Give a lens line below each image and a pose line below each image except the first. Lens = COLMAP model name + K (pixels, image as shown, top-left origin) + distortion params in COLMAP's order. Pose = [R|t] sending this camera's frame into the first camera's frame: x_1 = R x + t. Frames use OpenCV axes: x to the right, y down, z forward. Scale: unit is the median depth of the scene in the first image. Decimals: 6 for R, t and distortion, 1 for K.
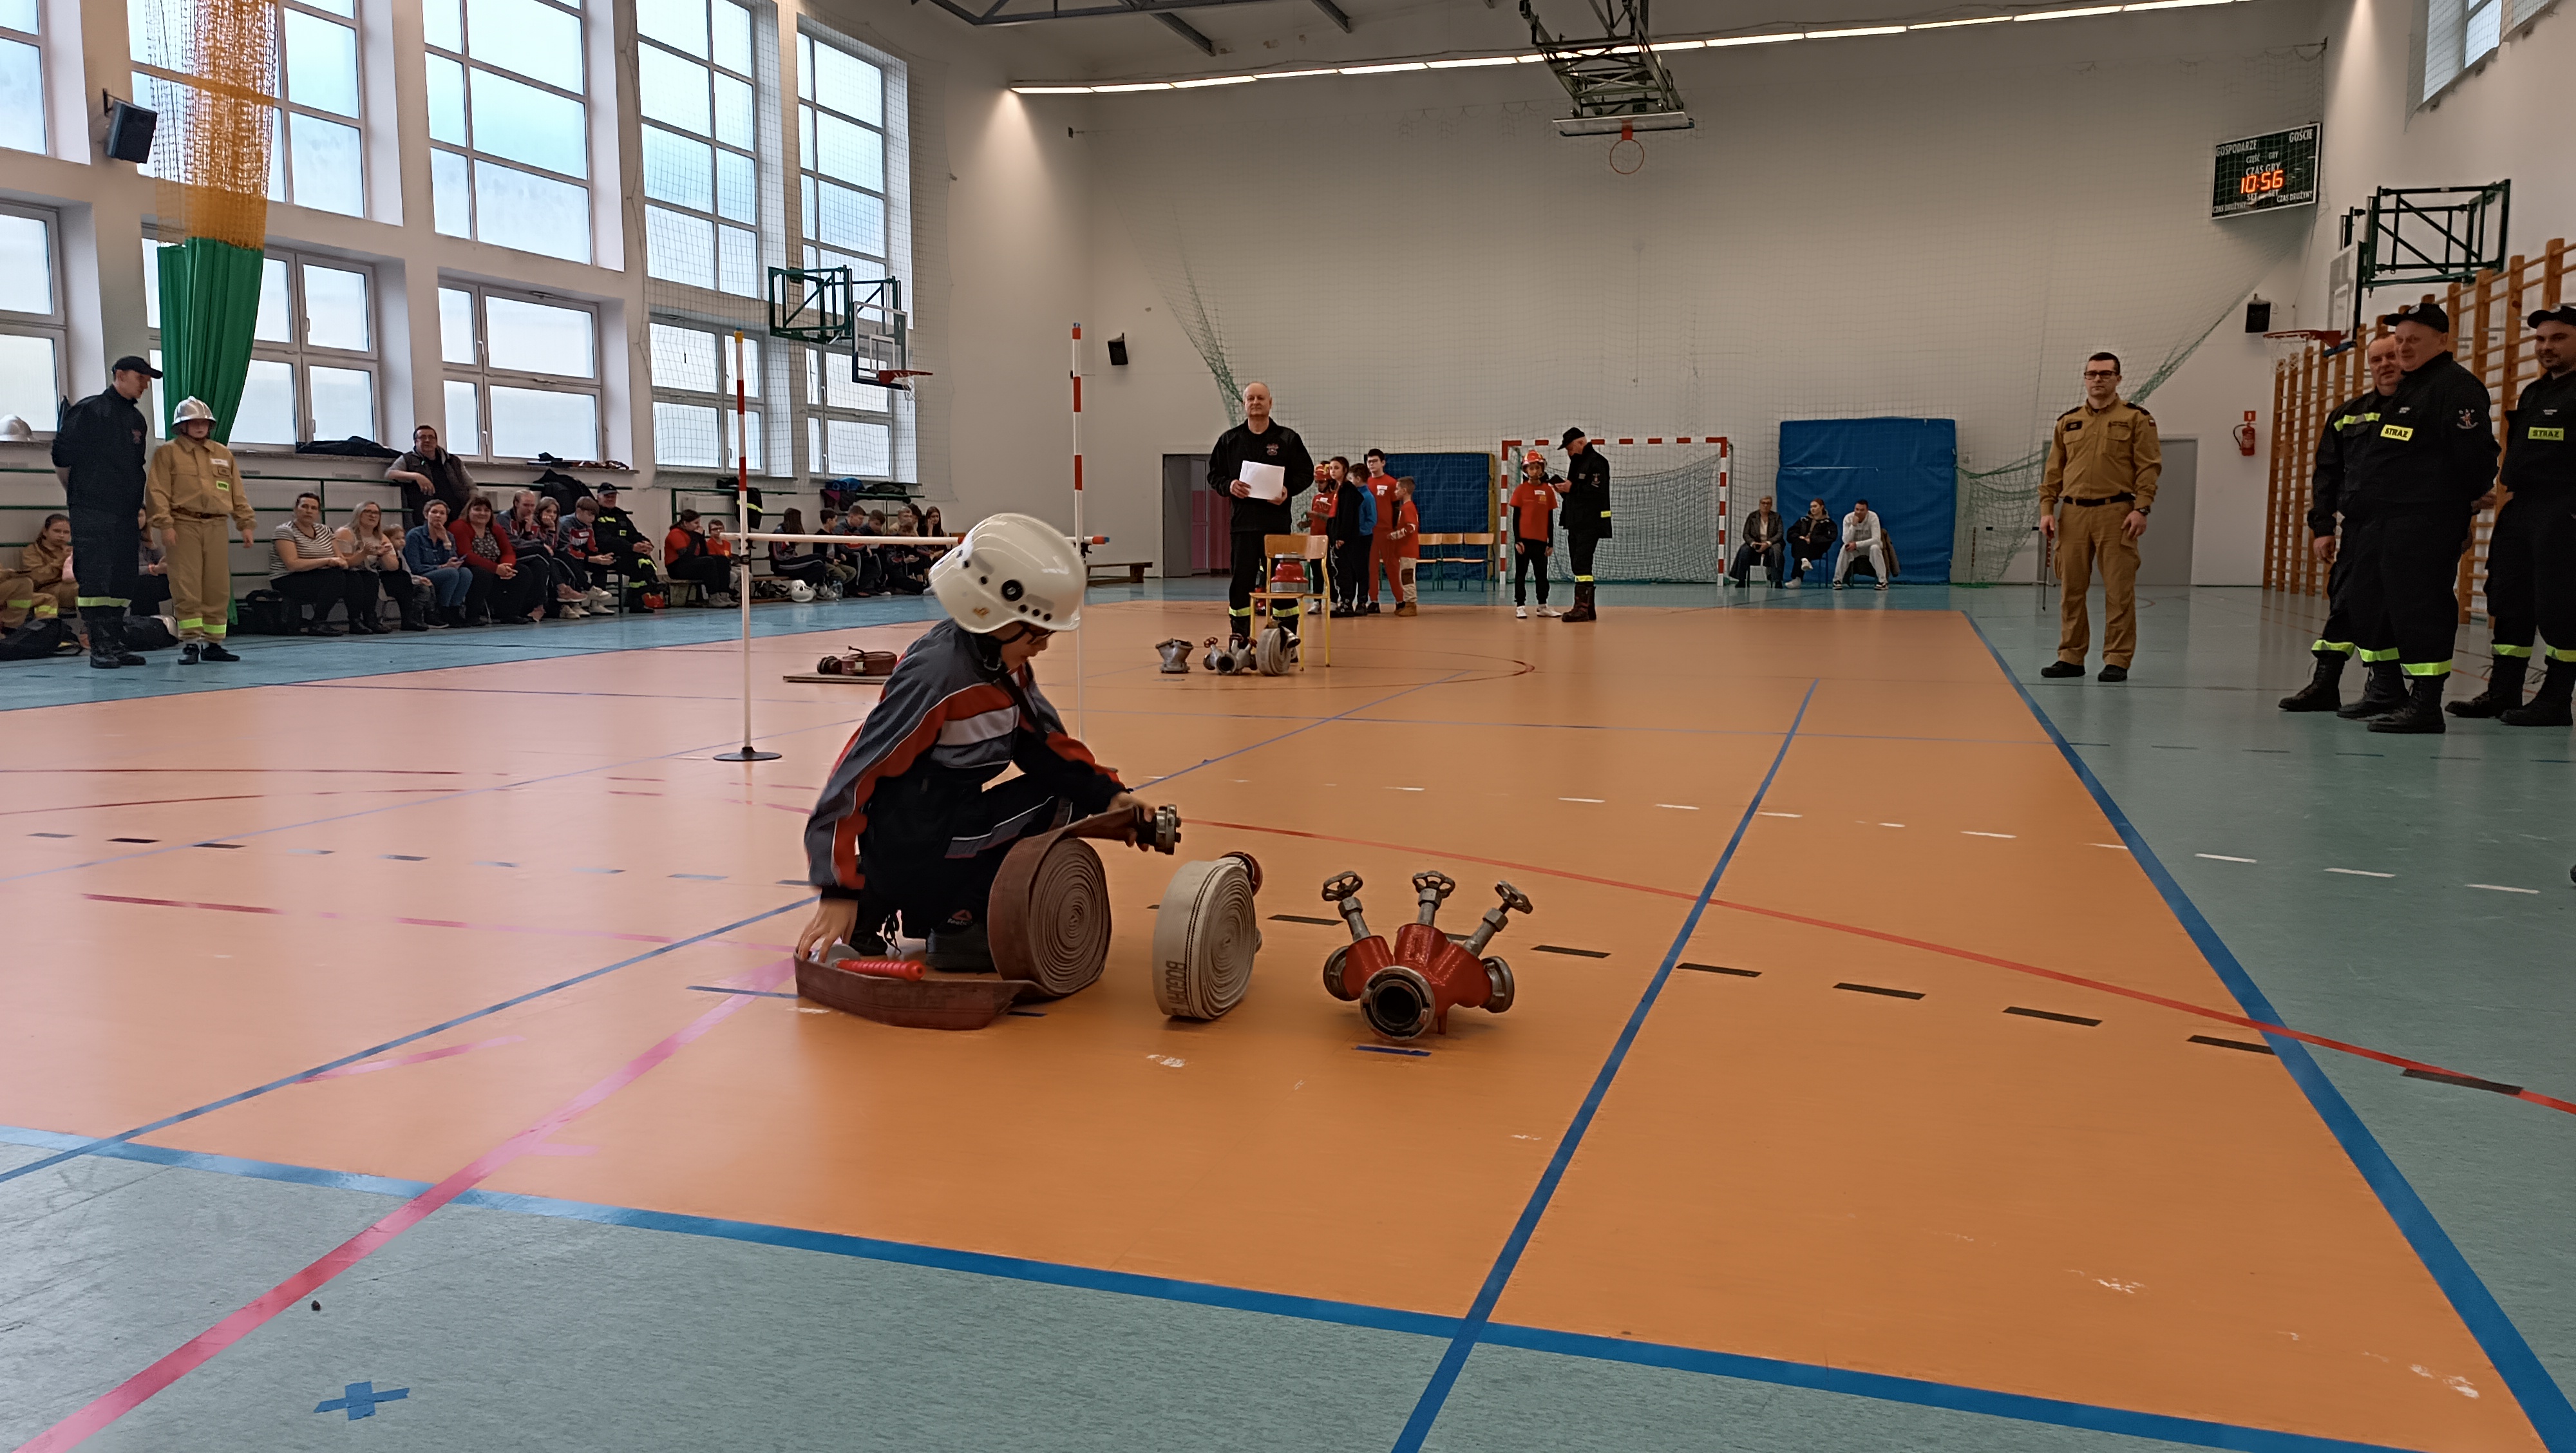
lens RADIAL K [[1873.6, 0, 1283.2], [0, 1873.6, 710.4], [0, 0, 1]] dist [0.032980, -0.018750]
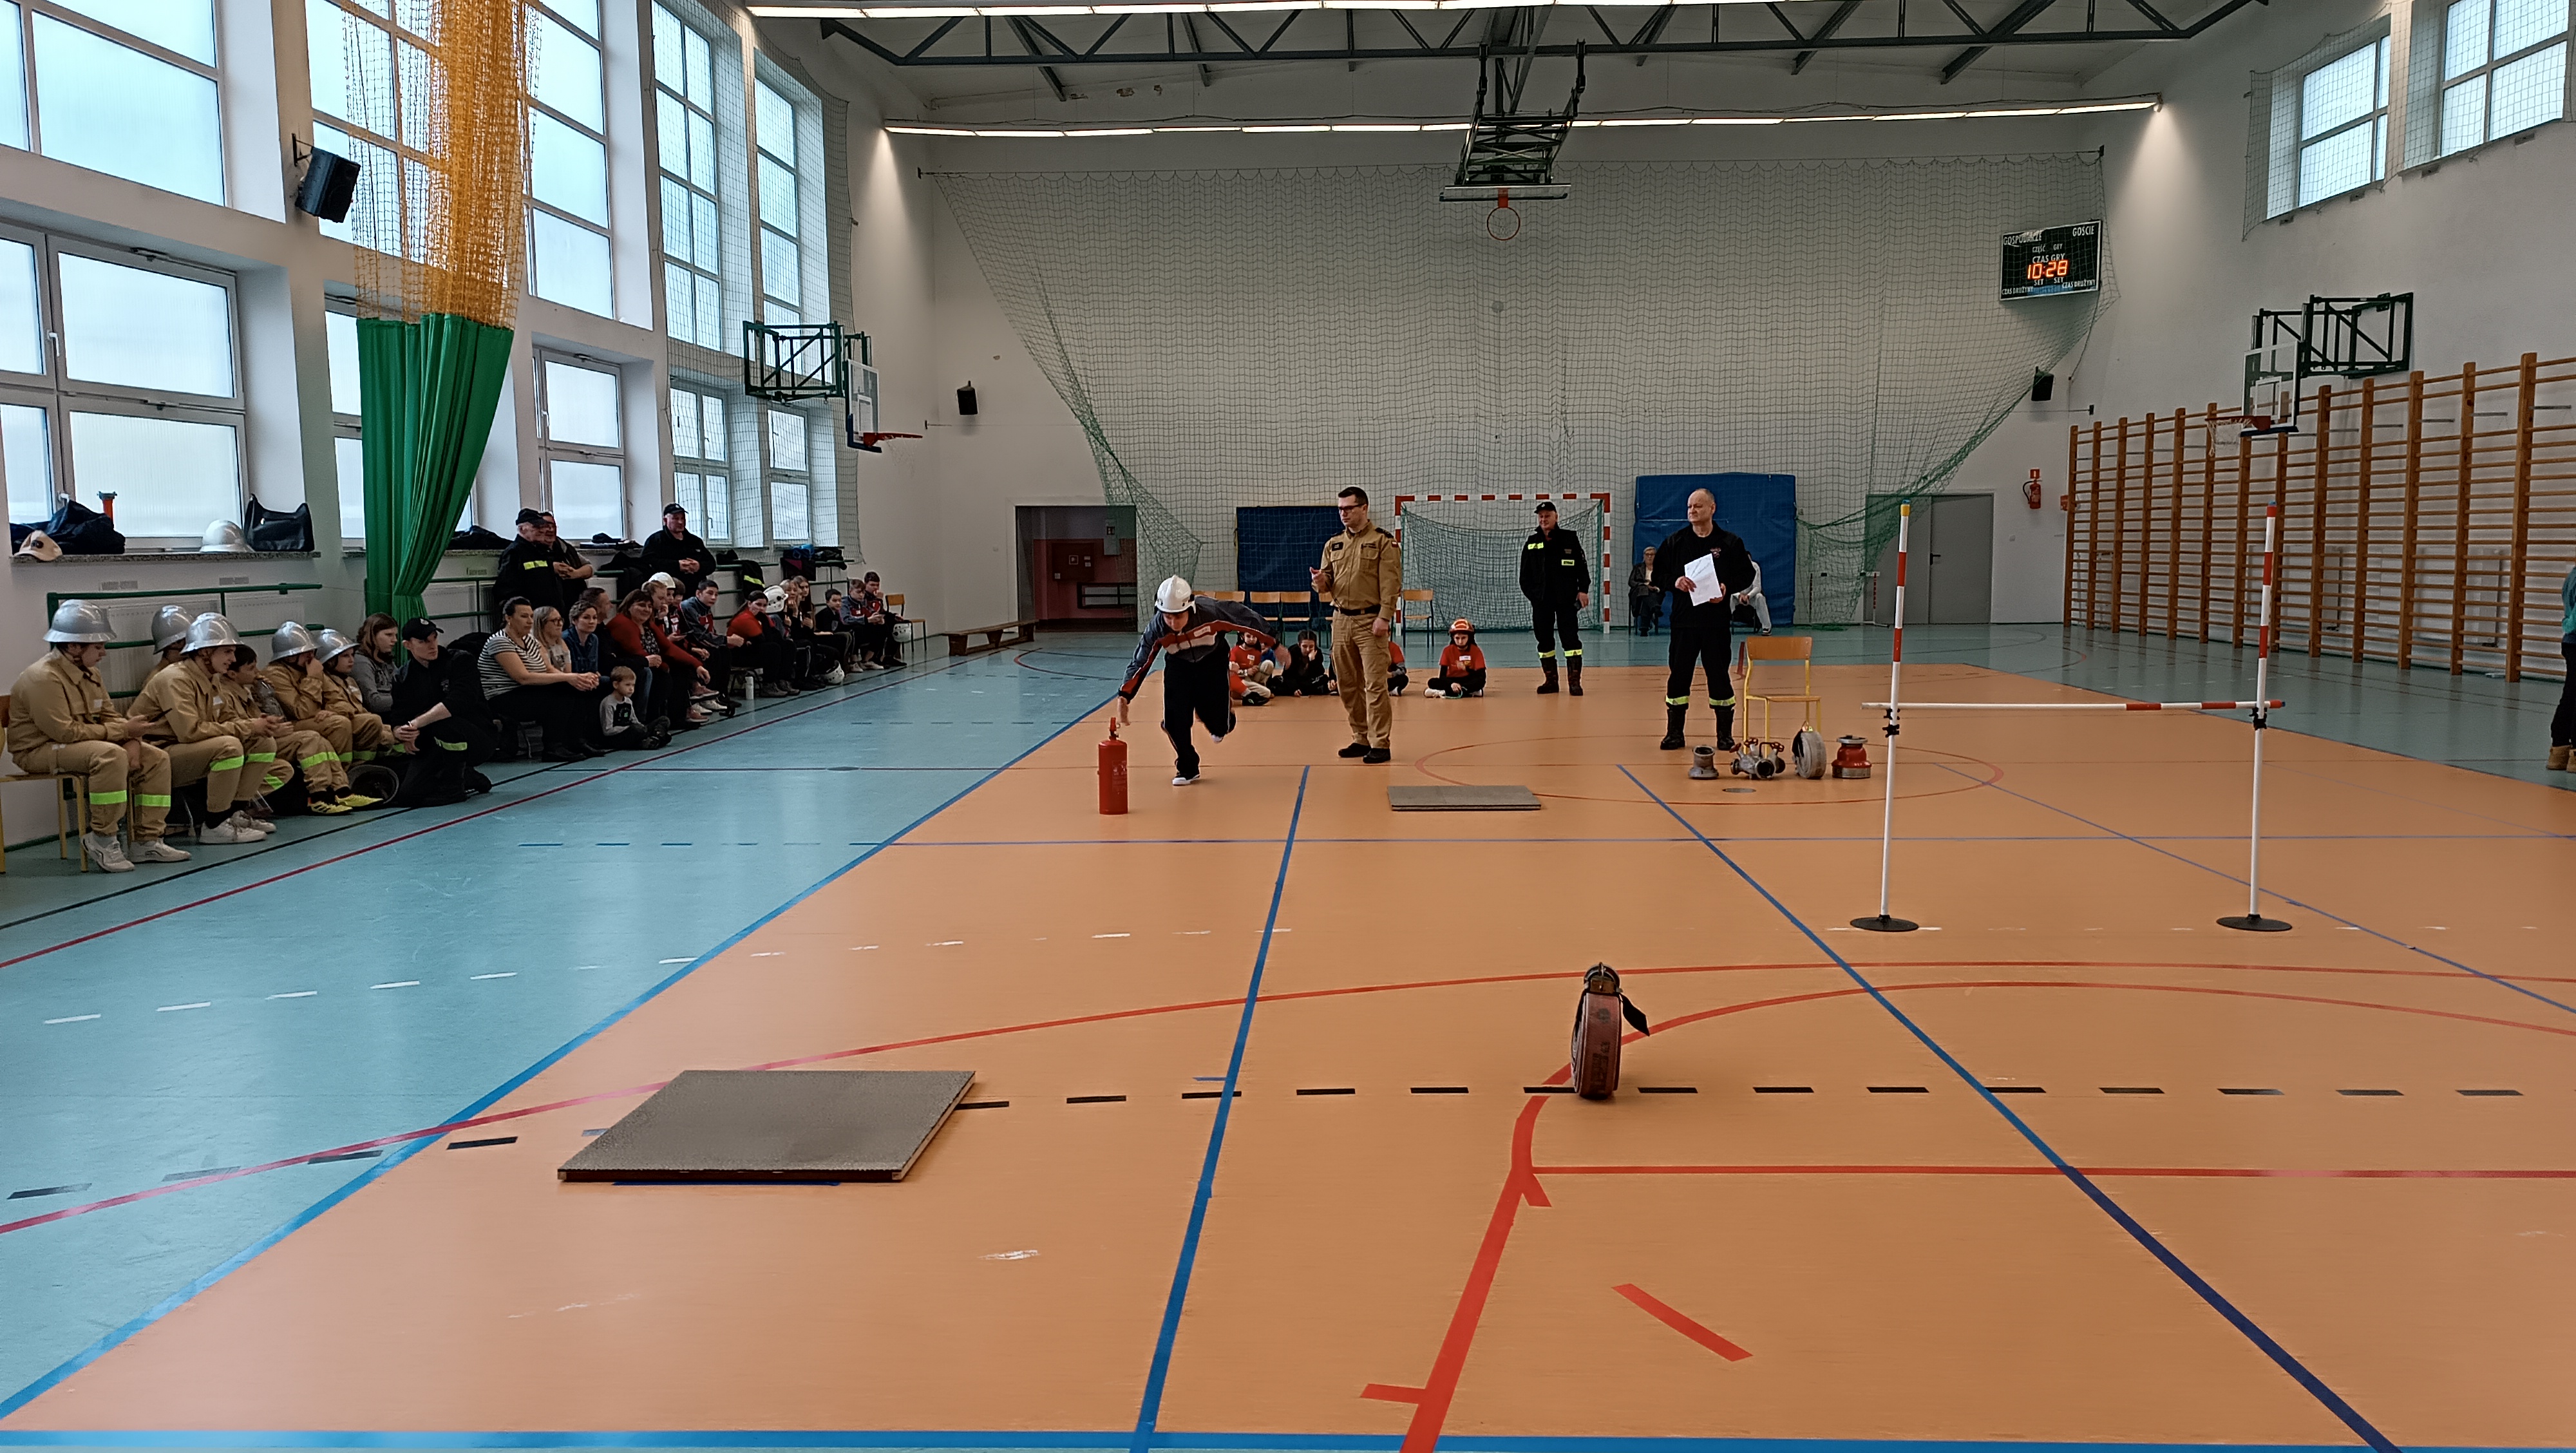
lens RADIAL K [[1873.6, 0, 1283.2], [0, 1873.6, 710.4], [0, 0, 1]] dist [0.032980, -0.018750]
pose [[0.961916, -0.035222, 0.271067, -0.277658], [0.037608, 0.999286, -0.003610, -0.031668], [-0.270747, 0.013667, 0.962554, 0.042000]]
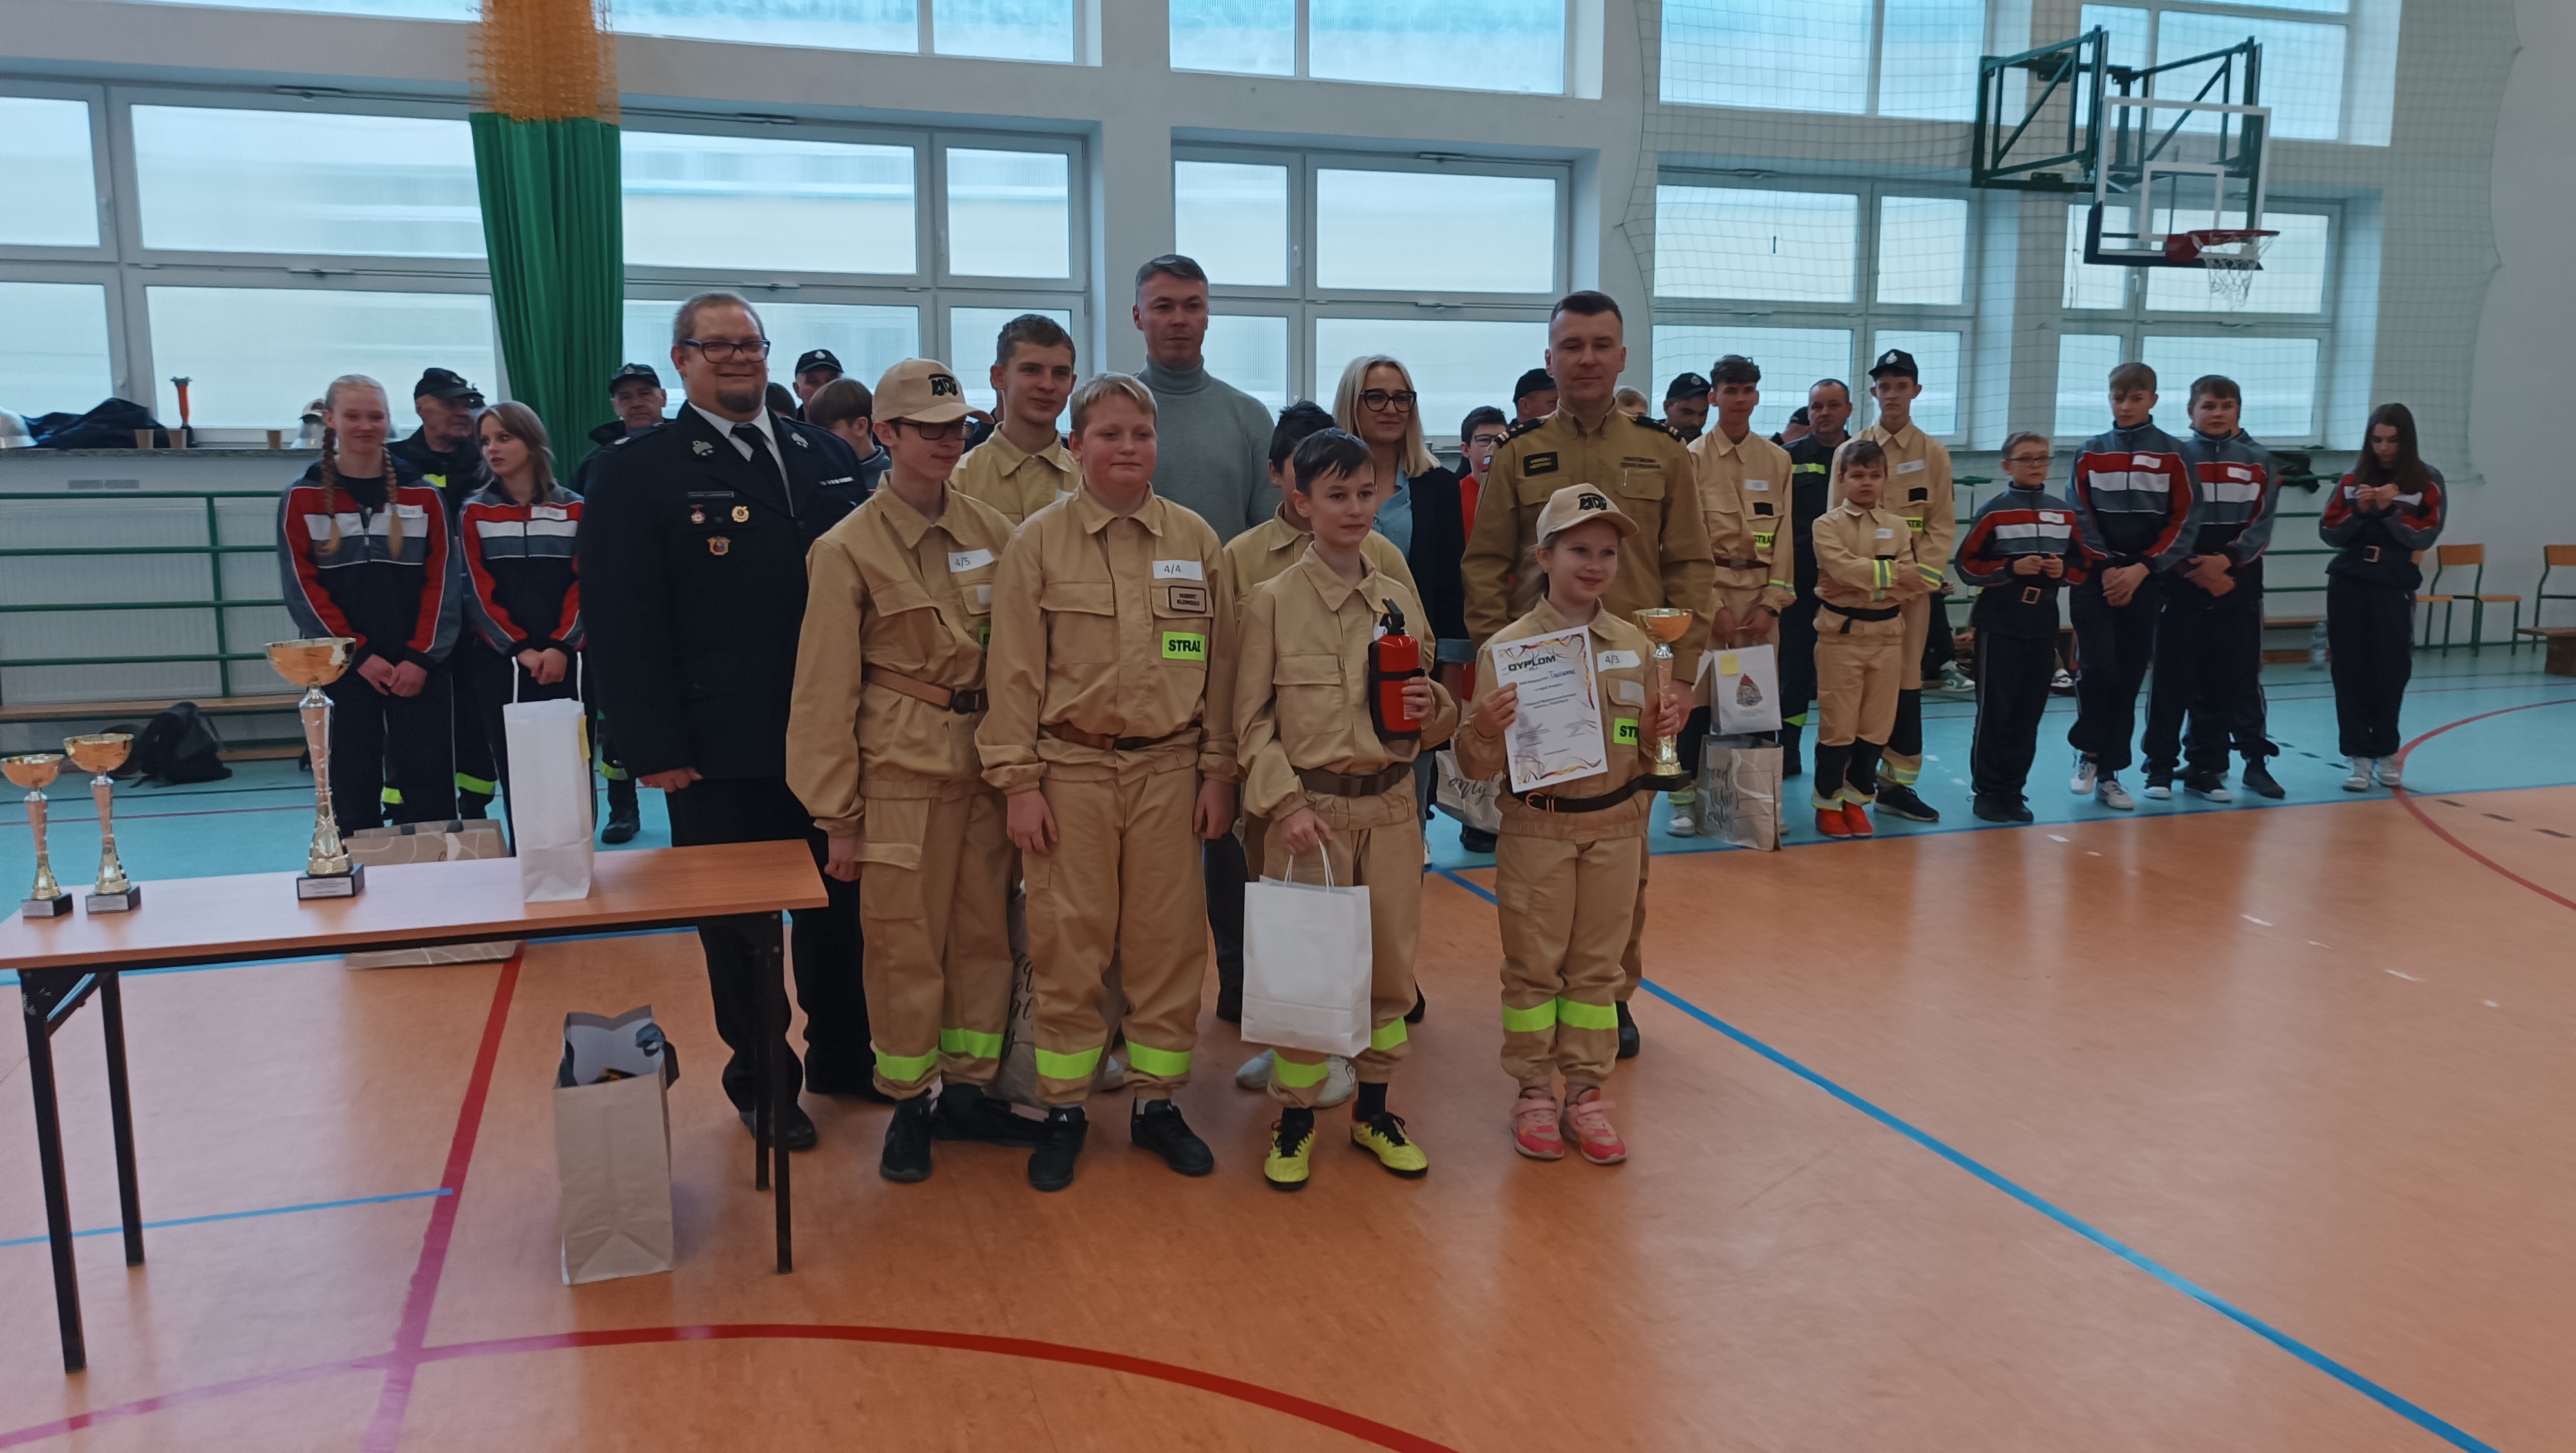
lens RADIAL K [[1873.6, 0, 1283.2], [0, 1873.6, 710.4], [0, 0, 1]] dist [0.032980, -0.018750]
pose [[0.599232, 0.115802, -0.792156, 0.054769], [-0.079770, 0.993196, 0.084849, -0.081312], [0.796591, 0.012346, 0.604392, 0.523829]]
